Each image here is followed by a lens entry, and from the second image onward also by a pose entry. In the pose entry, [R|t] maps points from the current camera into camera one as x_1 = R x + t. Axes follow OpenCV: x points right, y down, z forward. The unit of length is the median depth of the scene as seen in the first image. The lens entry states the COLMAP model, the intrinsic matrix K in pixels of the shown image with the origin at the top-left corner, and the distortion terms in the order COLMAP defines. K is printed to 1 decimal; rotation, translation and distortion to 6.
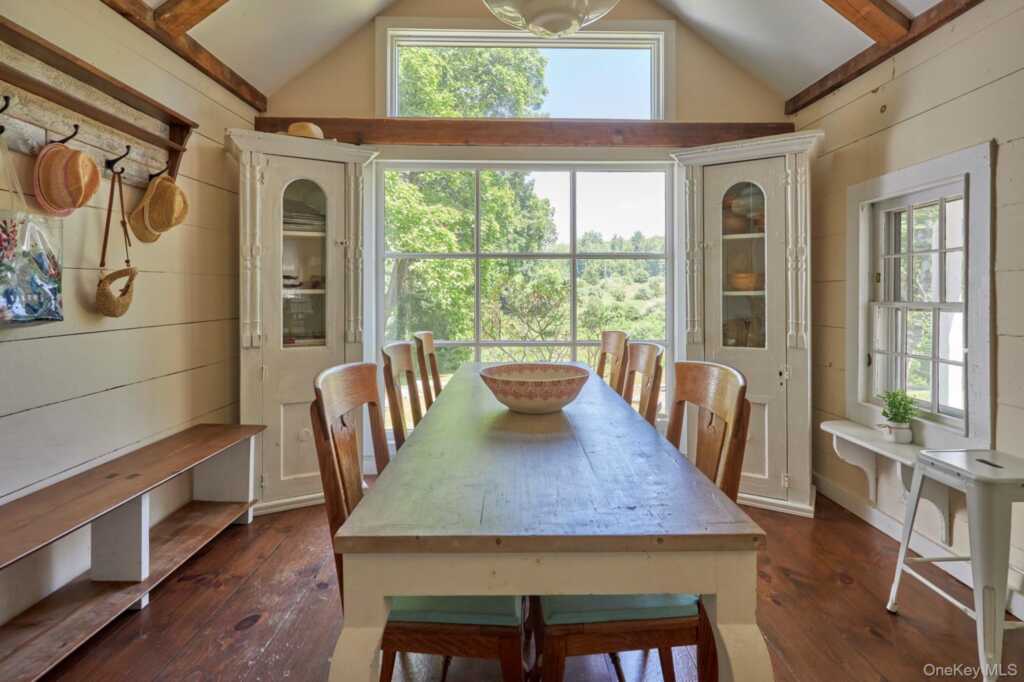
lens RADIAL K [[517.8, 0, 520.9], [0, 517.8, 294.0], [0, 0, 1]] dist [0.003448, 0.001579]
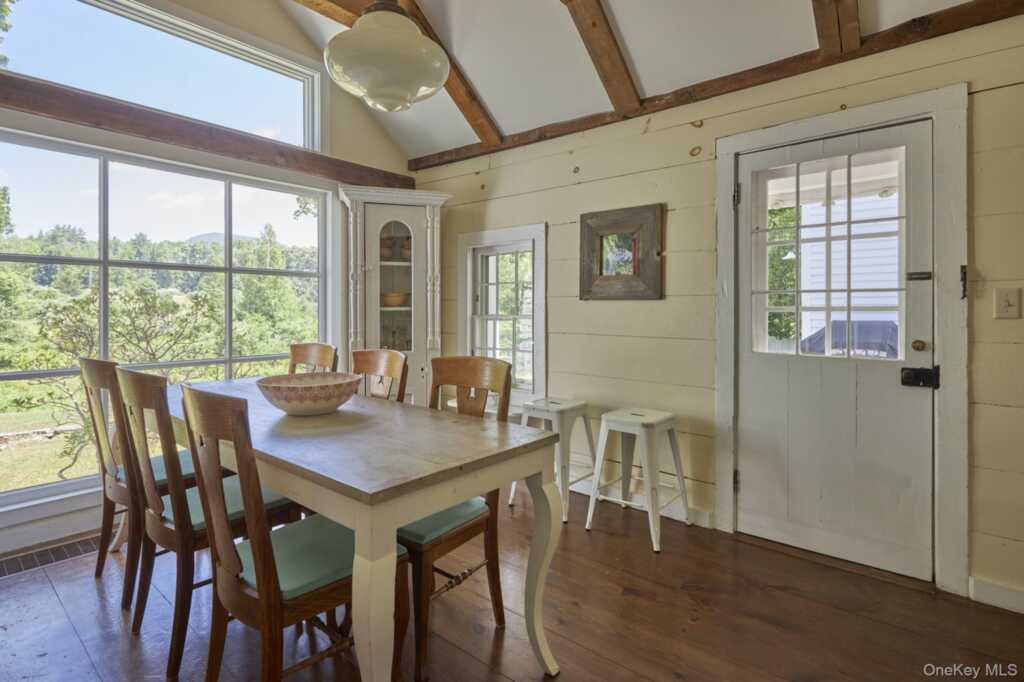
lens RADIAL K [[510.7, 0, 512.6], [0, 510.7, 311.3], [0, 0, 1]] dist [0.003142, 0.000209]
pose [[0.659350, -0.000354, 0.751836, -0.333790], [-0.003580, 0.999987, 0.003610, -0.000900], [-0.751828, -0.005072, 0.659340, -0.040324]]
